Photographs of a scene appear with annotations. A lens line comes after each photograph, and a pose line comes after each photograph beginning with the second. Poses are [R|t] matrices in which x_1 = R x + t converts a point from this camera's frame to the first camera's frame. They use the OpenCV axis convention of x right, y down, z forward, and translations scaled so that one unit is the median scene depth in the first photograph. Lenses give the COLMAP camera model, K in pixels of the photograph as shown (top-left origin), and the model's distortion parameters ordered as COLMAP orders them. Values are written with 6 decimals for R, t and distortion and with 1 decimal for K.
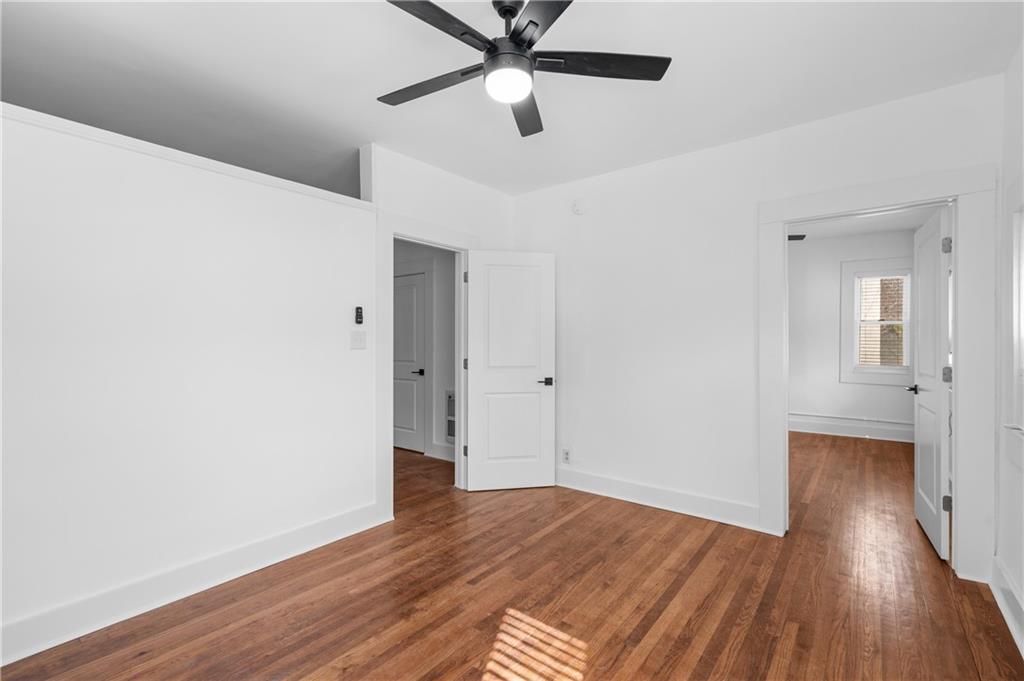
lens RADIAL K [[469.4, 0, 508.6], [0, 469.4, 339.1], [0, 0, 1]] dist [0.008855, -0.000306]
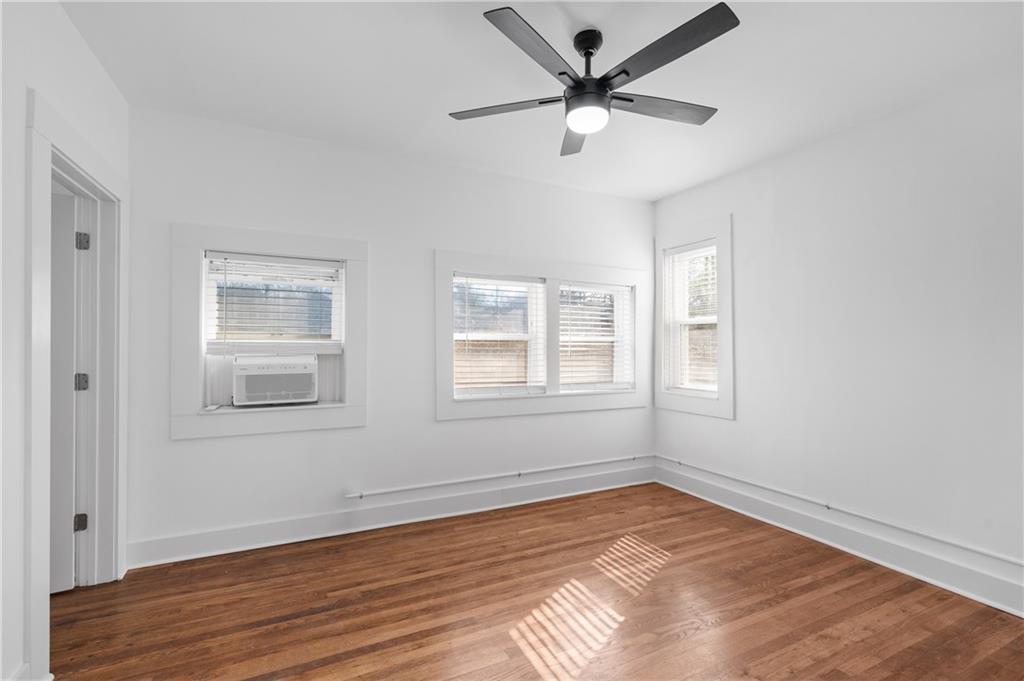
lens RADIAL K [[469.4, 0, 512.7], [0, 469.4, 343.9], [0, 0, 1]] dist [0.008855, -0.000306]
pose [[-0.912610, 0.004575, 0.408807, -0.265002], [-0.000488, 0.999924, -0.012281, 0.013412], [-0.408832, -0.011408, -0.912538, 1.862772]]
